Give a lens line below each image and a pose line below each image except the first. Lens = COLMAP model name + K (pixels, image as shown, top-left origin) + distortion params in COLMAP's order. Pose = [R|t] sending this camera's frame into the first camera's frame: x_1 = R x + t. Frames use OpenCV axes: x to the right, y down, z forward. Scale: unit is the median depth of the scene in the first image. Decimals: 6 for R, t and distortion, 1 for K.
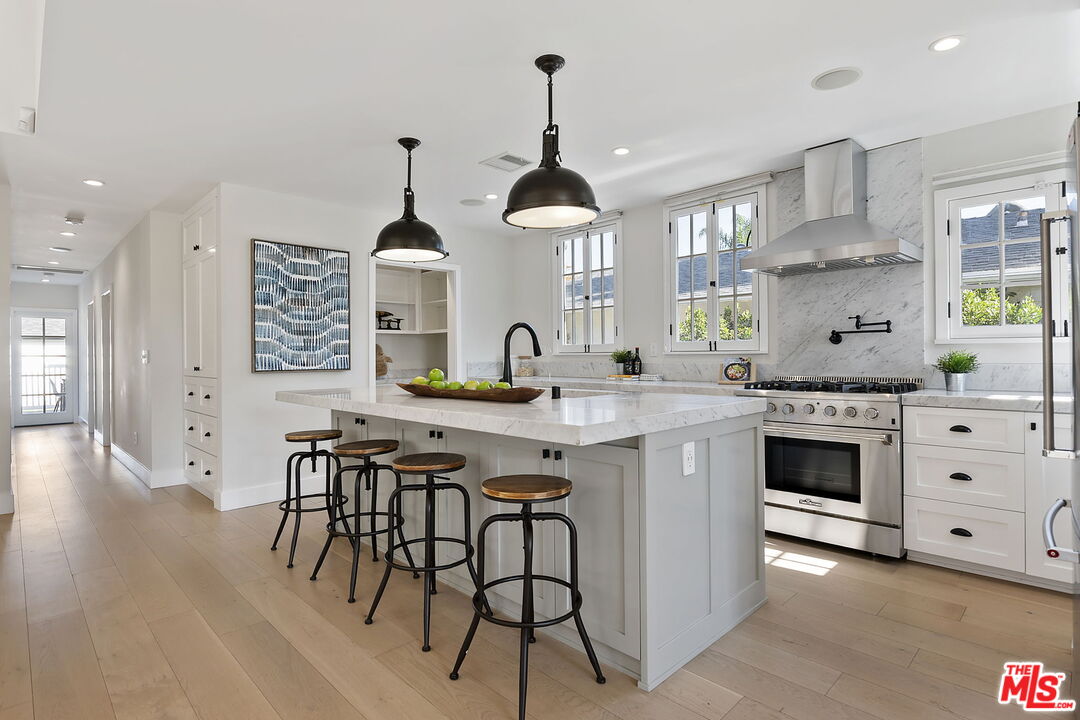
lens RADIAL K [[543.4, 0, 531.1], [0, 543.4, 355.2], [0, 0, 1]] dist [-0.008899, -0.002668]
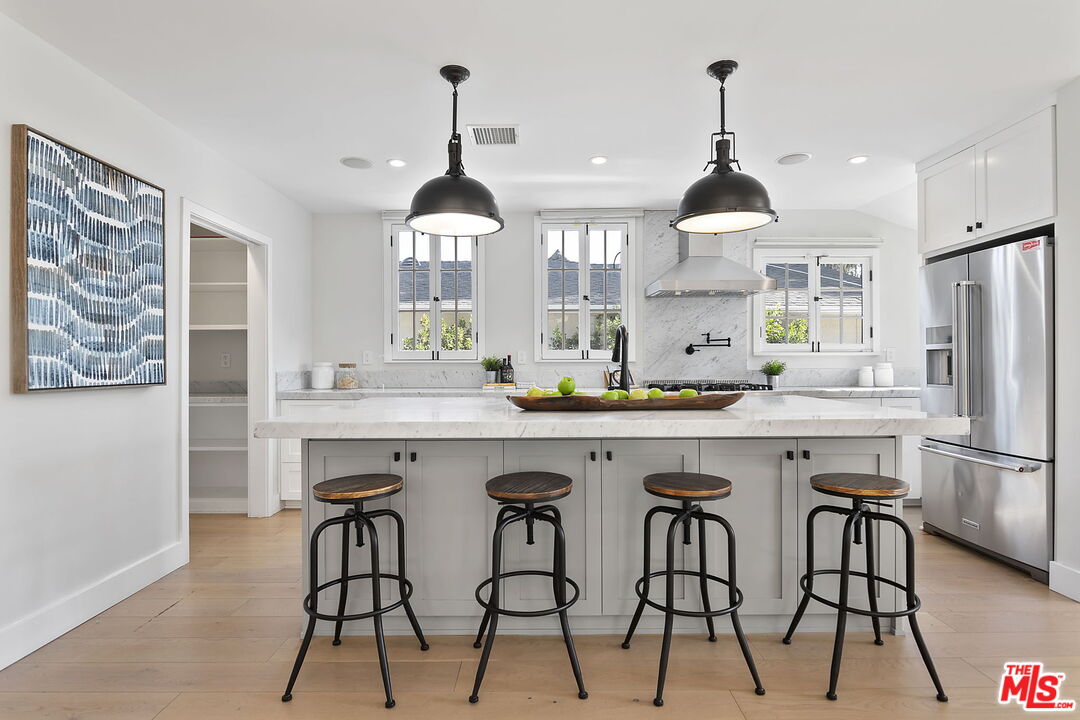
lens RADIAL K [[547.2, 0, 540.0], [0, 547.2, 360.0], [0, 0, 1]] dist [-0.001043, -0.001893]
pose [[0.698523, 0.009228, 0.715528, -0.518601], [-0.001699, 0.999935, -0.011237, 0.006405], [-0.715586, 0.006634, 0.698493, 0.297114]]
